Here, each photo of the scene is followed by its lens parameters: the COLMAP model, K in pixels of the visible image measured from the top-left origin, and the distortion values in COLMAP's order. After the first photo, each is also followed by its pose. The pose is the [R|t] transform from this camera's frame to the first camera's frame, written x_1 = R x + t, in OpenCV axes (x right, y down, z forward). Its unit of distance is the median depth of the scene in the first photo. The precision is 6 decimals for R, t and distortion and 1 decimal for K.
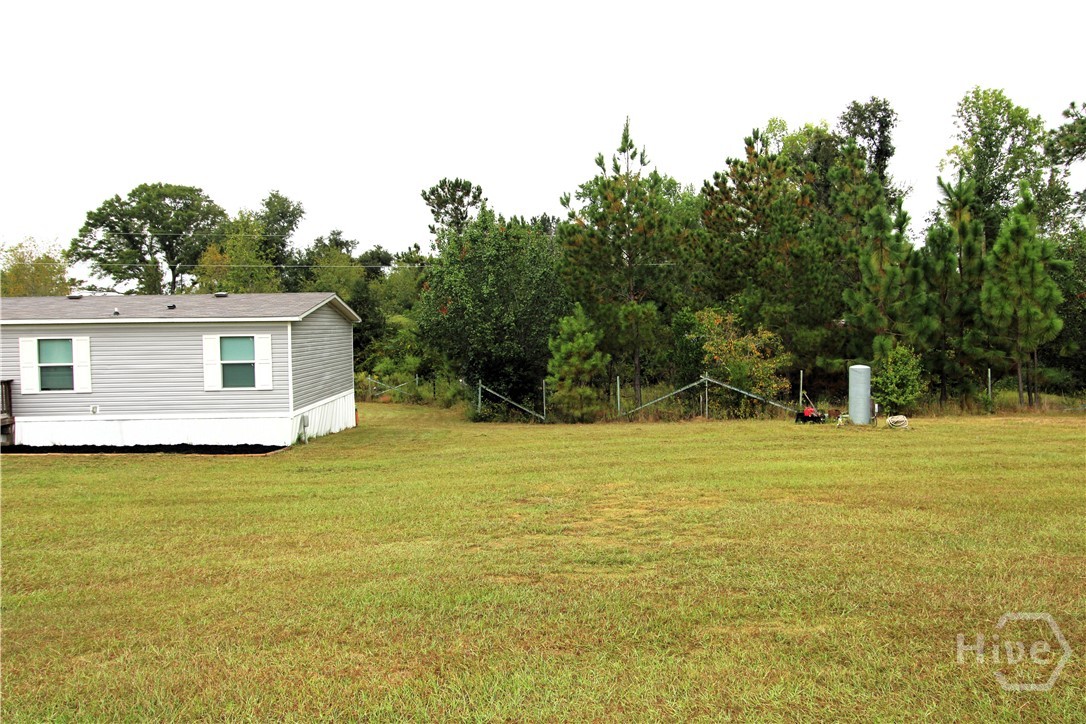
lens RADIAL K [[872.1, 0, 545.6], [0, 872.1, 326.8], [0, 0, 1]] dist [0.008586, -0.000684]
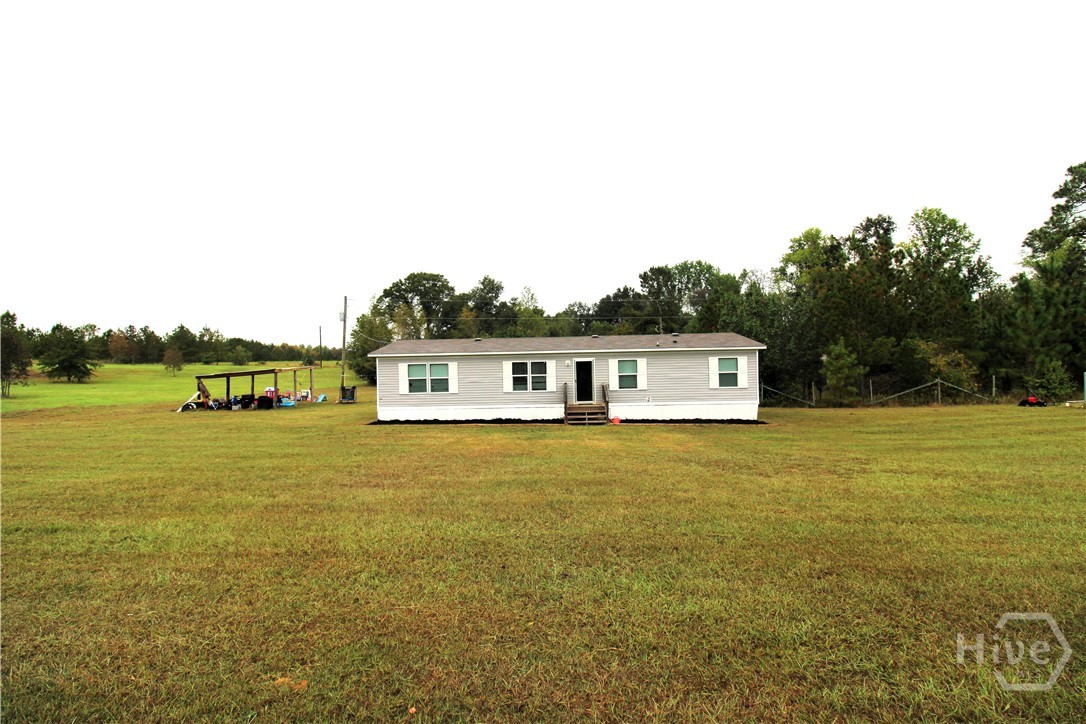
lens RADIAL K [[505.8, 0, 548.5], [0, 505.8, 348.5], [0, 0, 1]] dist [0.002148, -0.012979]
pose [[0.997953, -0.007895, -0.063470, -0.240260], [0.007484, 0.999949, -0.006715, -0.001496], [0.063520, 0.006227, 0.997961, -0.017559]]
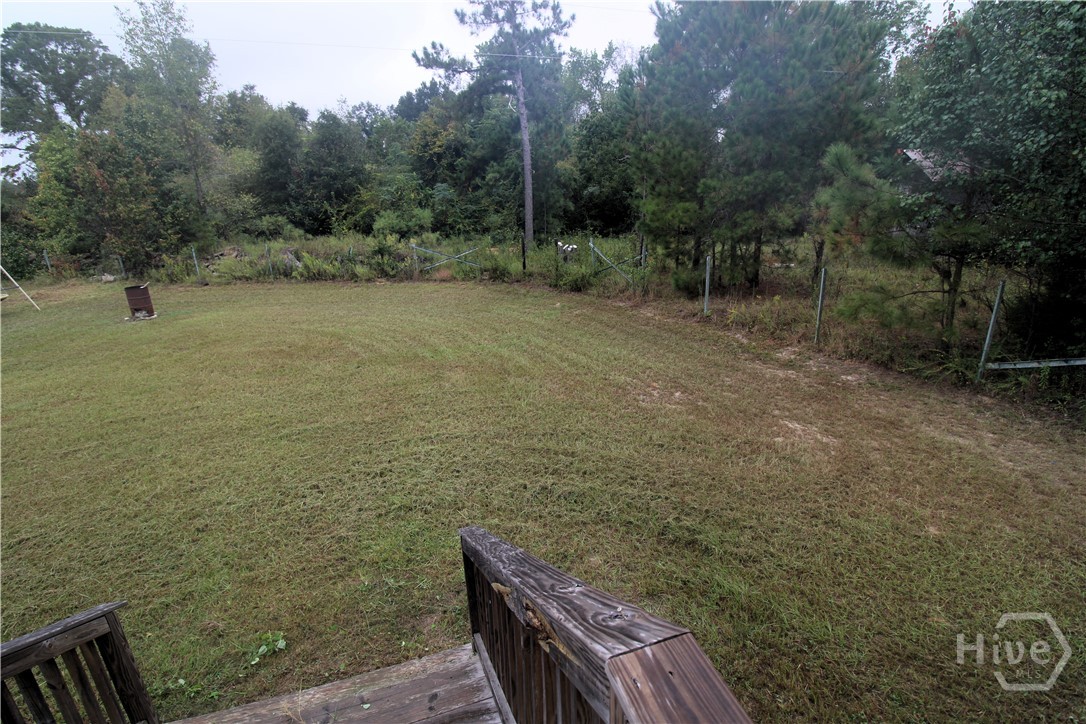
lens RADIAL K [[505.8, 0, 548.5], [0, 505.8, 348.5], [0, 0, 1]] dist [0.002148, -0.012979]
pose [[0.958249, -0.108518, 0.264544, -0.195876], [0.018553, 0.946831, 0.321195, 0.008988], [-0.285334, -0.302877, 0.909313, 0.533450]]
